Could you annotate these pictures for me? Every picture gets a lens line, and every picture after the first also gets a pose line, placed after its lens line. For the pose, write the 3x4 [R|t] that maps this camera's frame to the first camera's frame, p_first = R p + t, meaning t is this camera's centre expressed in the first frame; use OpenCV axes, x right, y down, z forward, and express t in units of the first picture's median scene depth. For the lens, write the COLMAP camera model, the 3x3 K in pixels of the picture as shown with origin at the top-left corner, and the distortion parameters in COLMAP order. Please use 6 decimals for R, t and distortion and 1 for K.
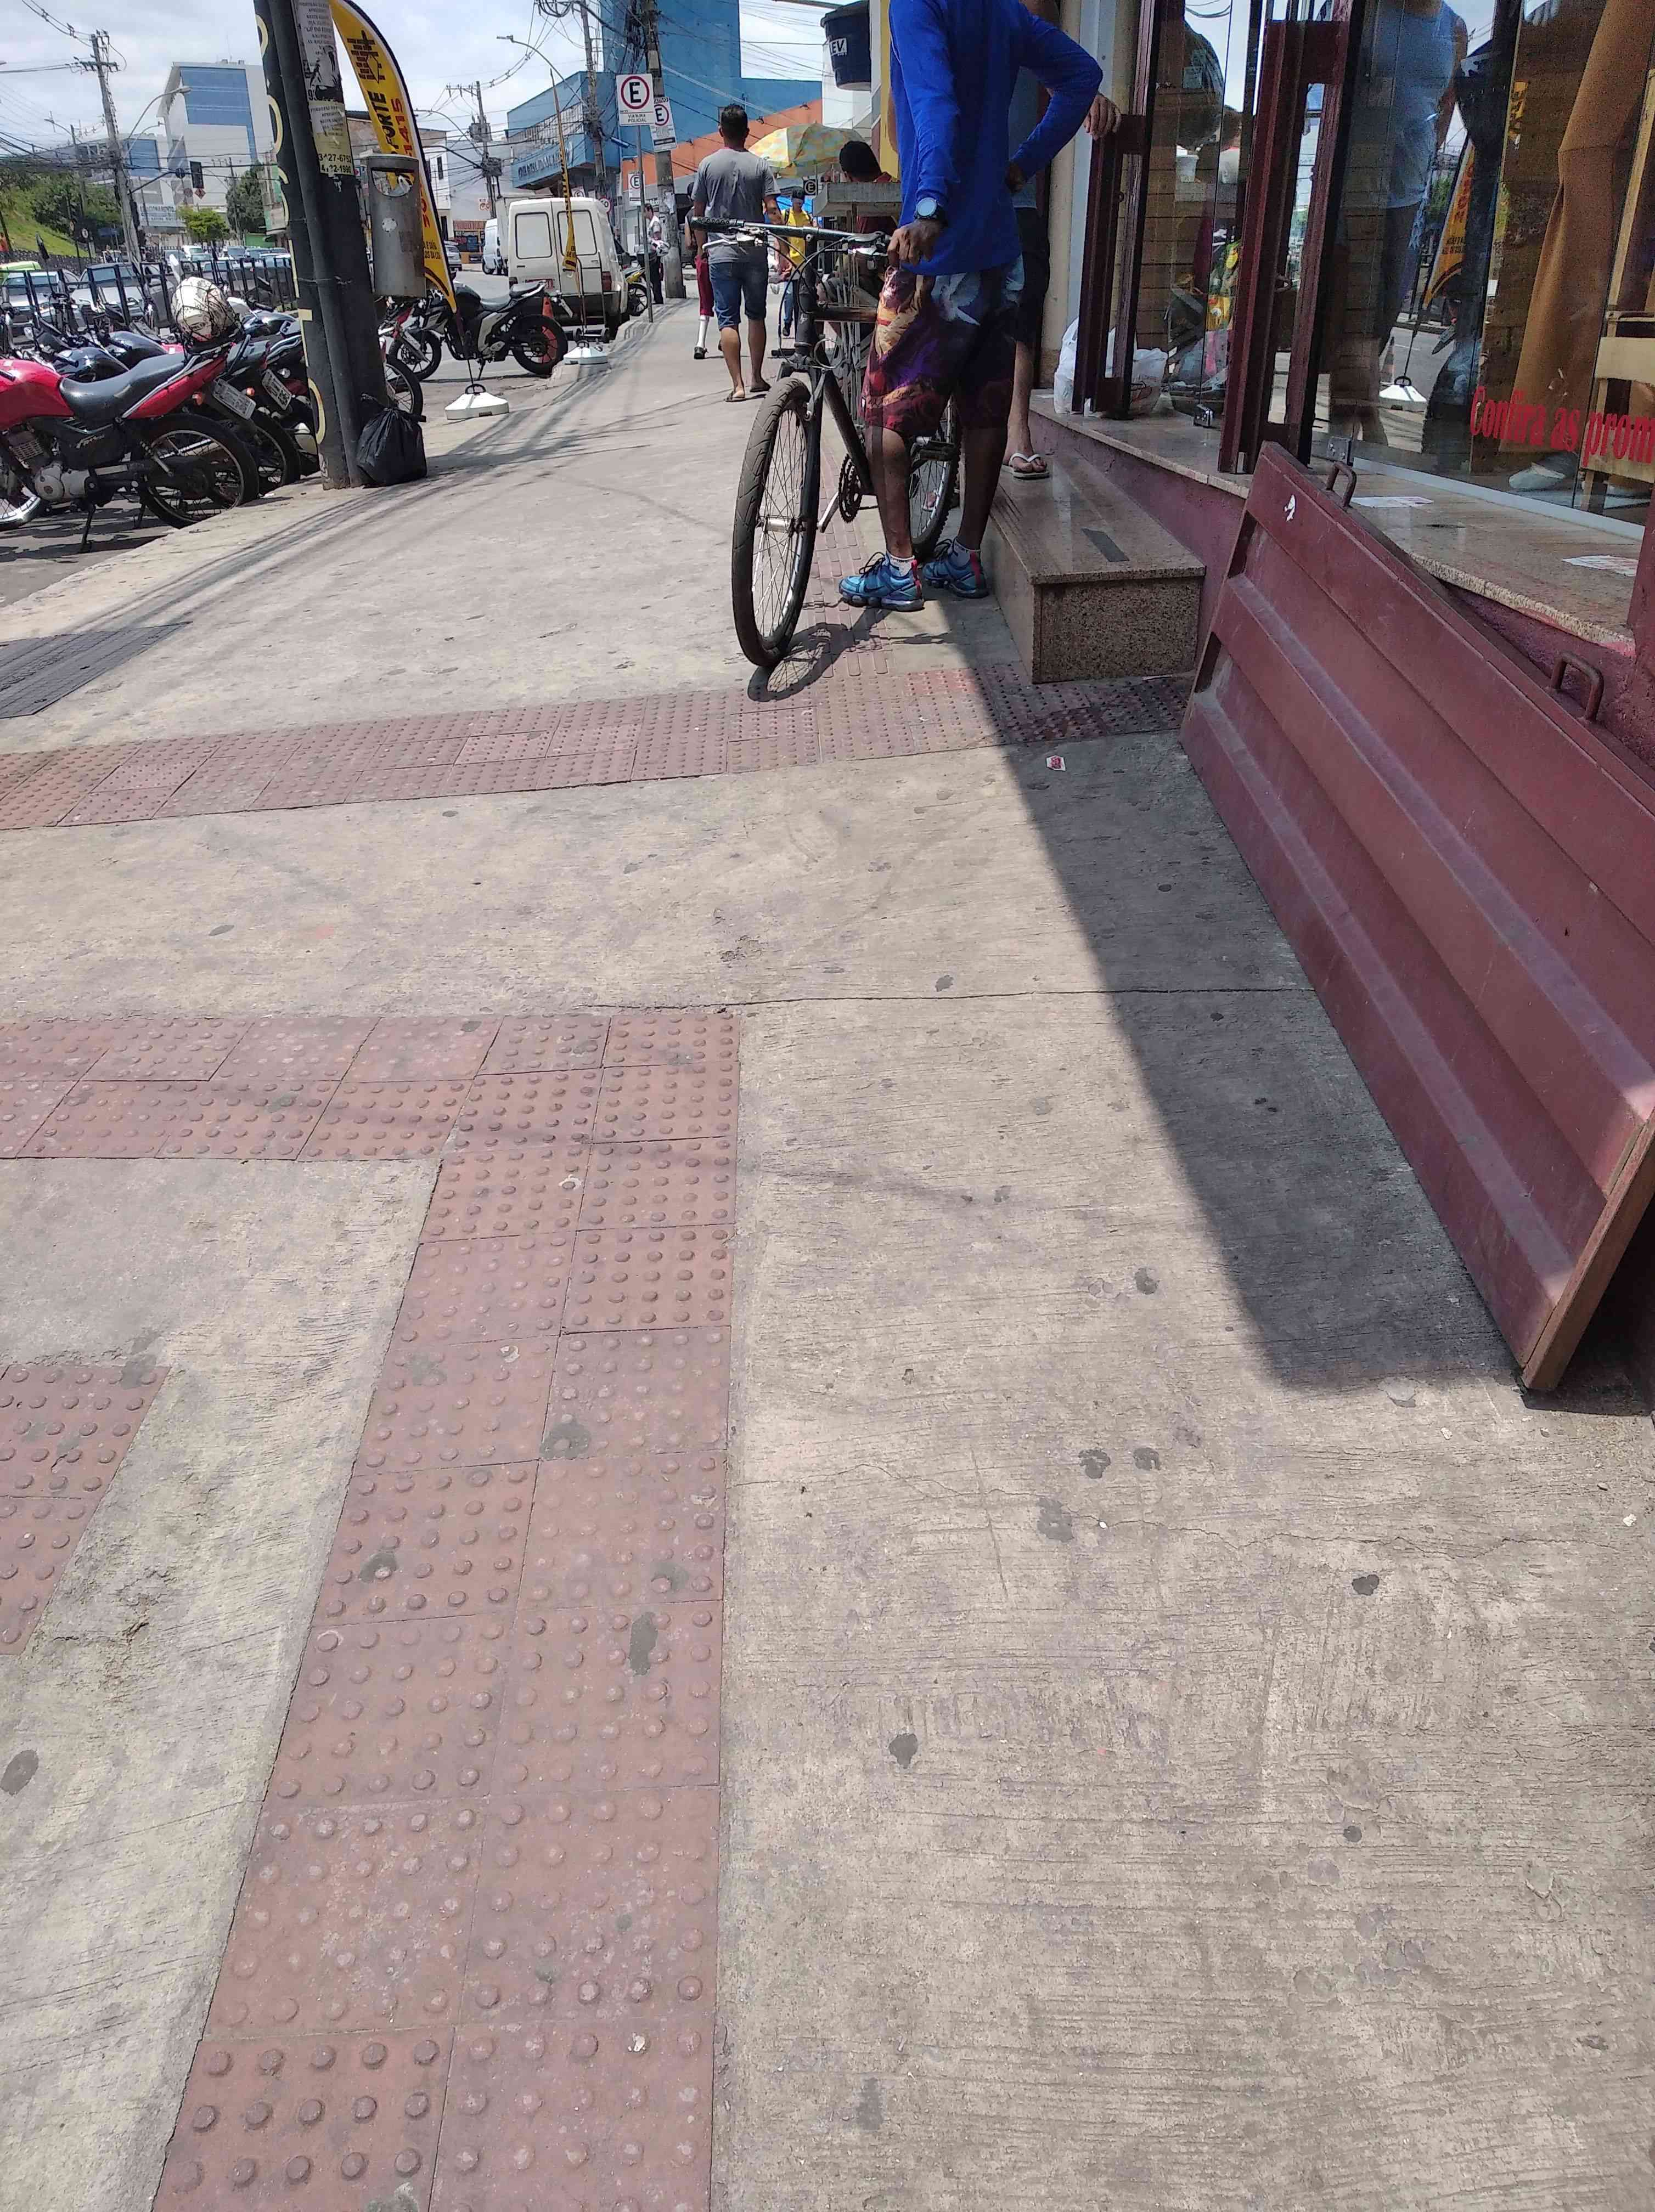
lens RADIAL K [[1686.7, 0, 827.5], [0, 1686.7, 1106.0], [0, 0, 1]] dist [0.063064, -0.084374]
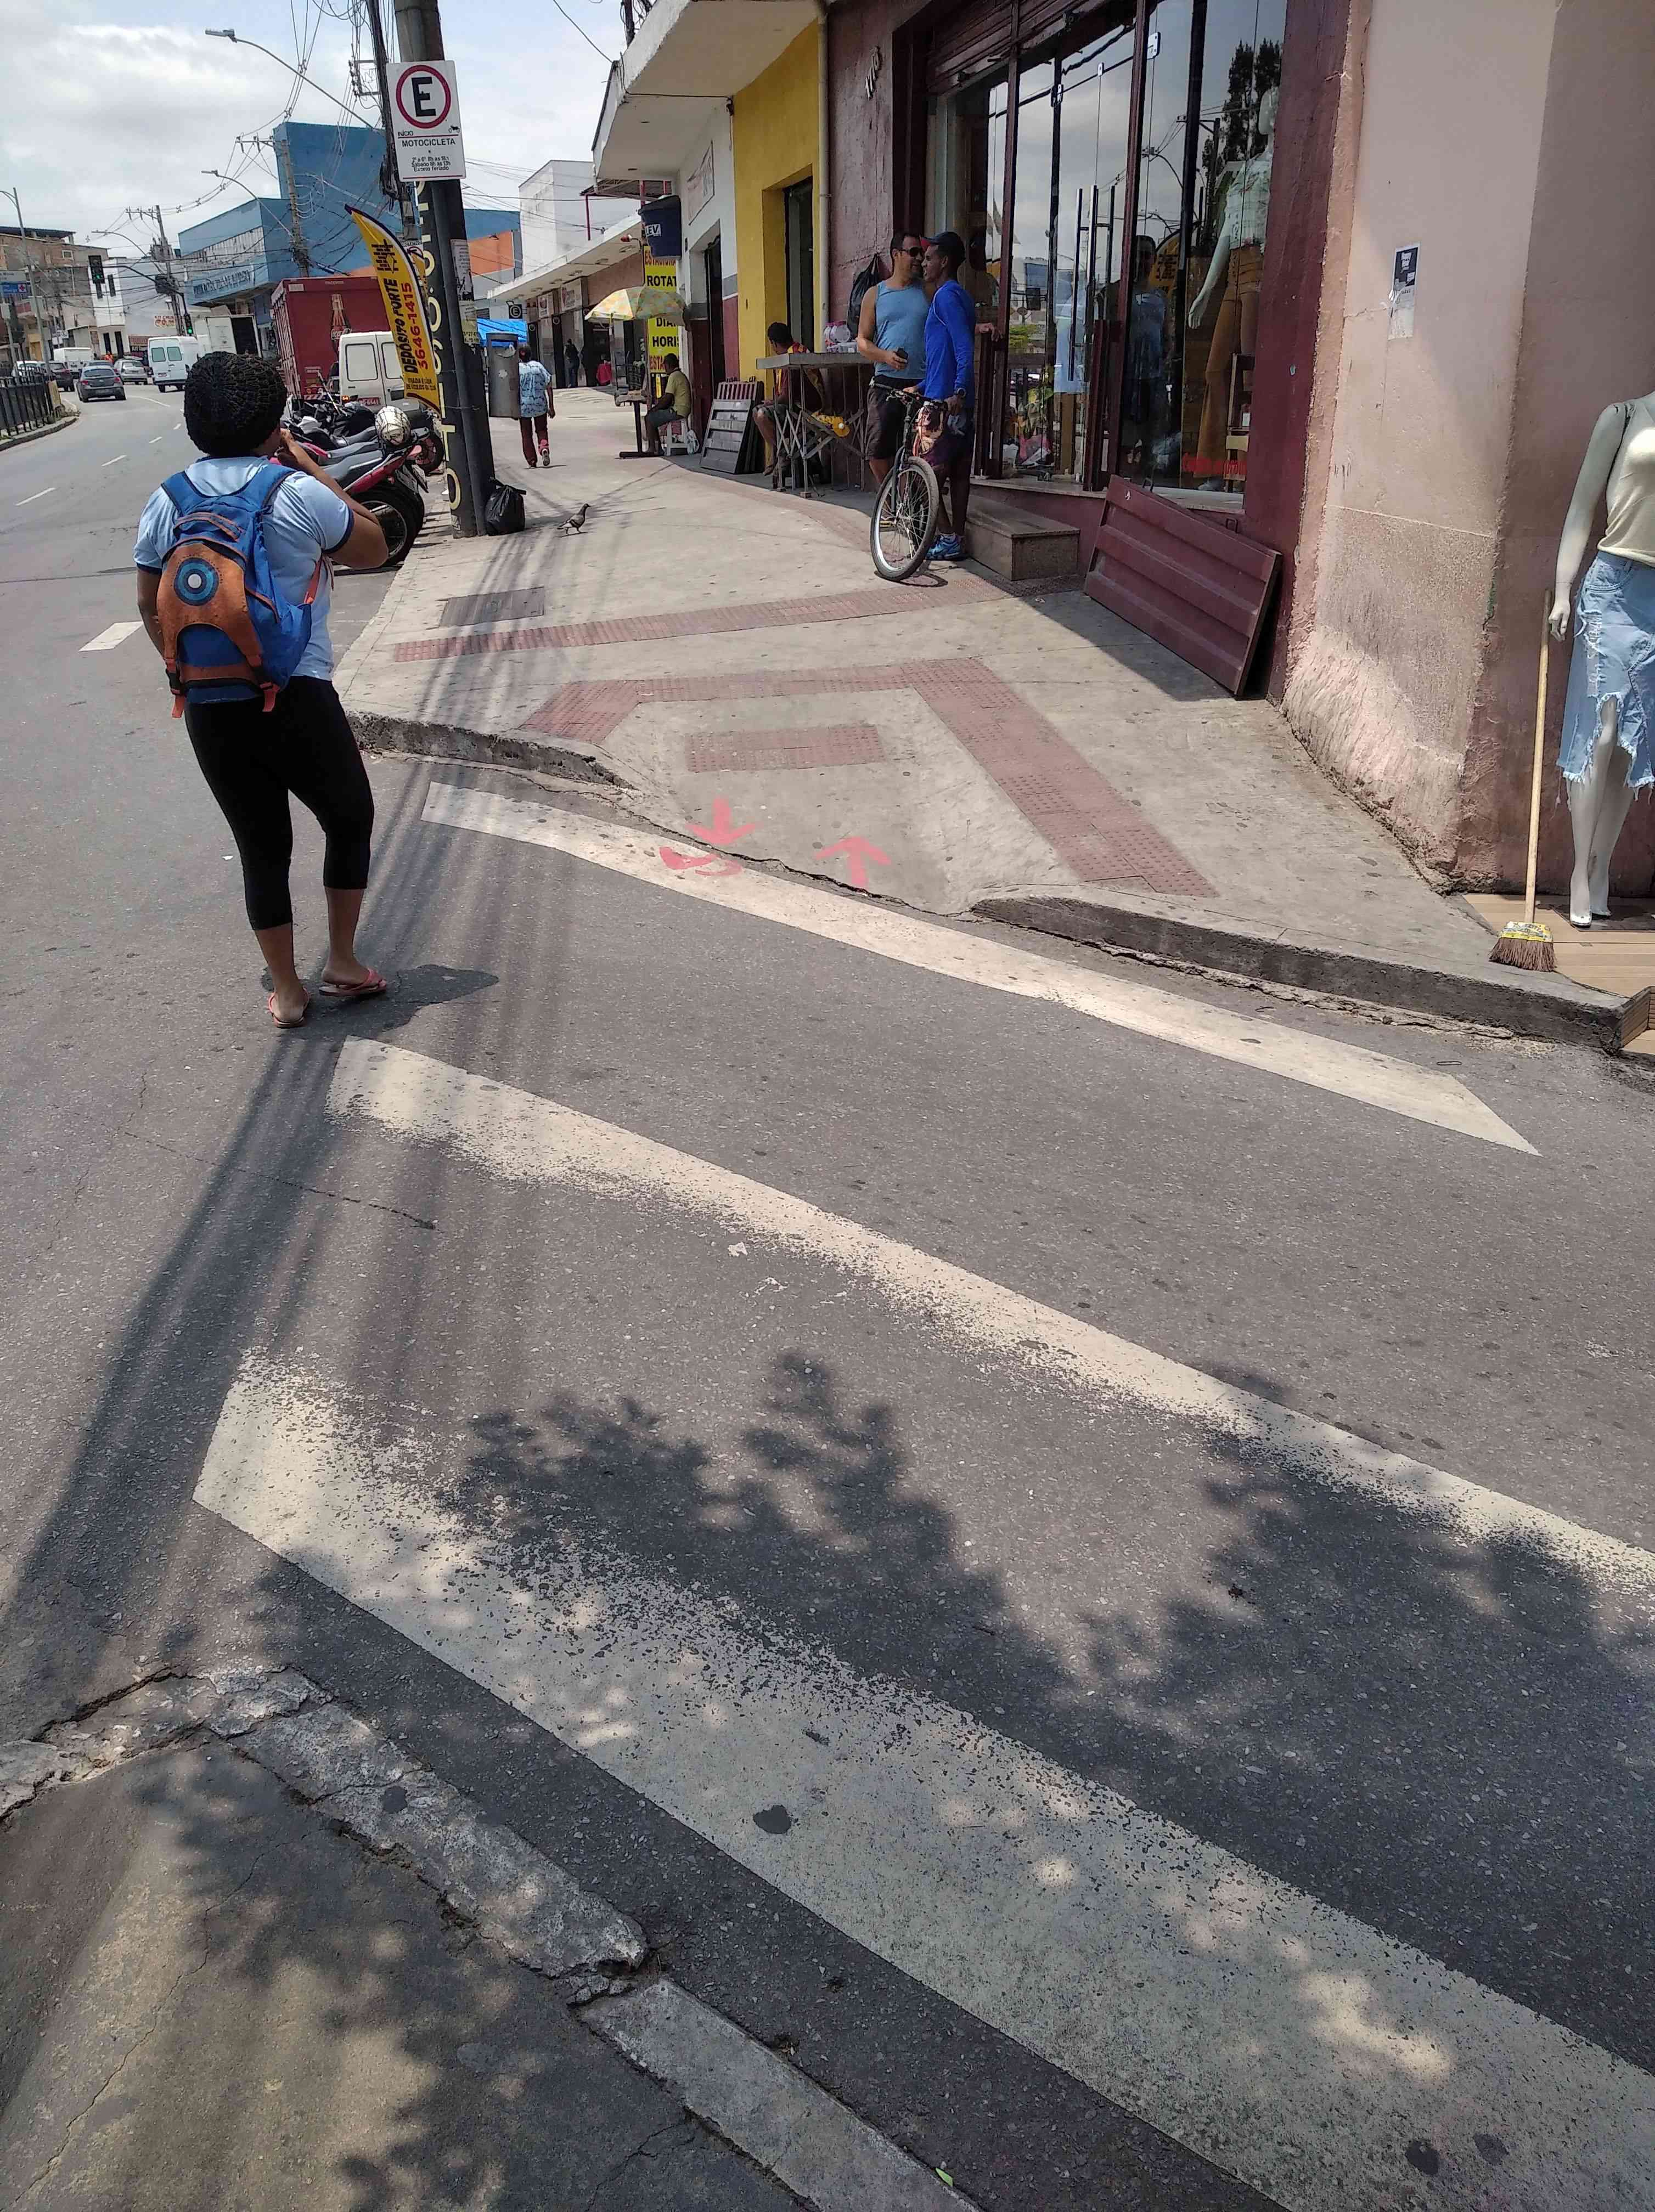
lens RADIAL K [[1686.7, 0, 827.5], [0, 1686.7, 1106.0], [0, 0, 1]] dist [0.063064, -0.084374]
pose [[0.981828, -0.073388, 0.175010, -0.618423], [0.082671, 0.995499, -0.046346, 0.587499], [-0.170821, 0.059972, 0.983475, -1.282390]]
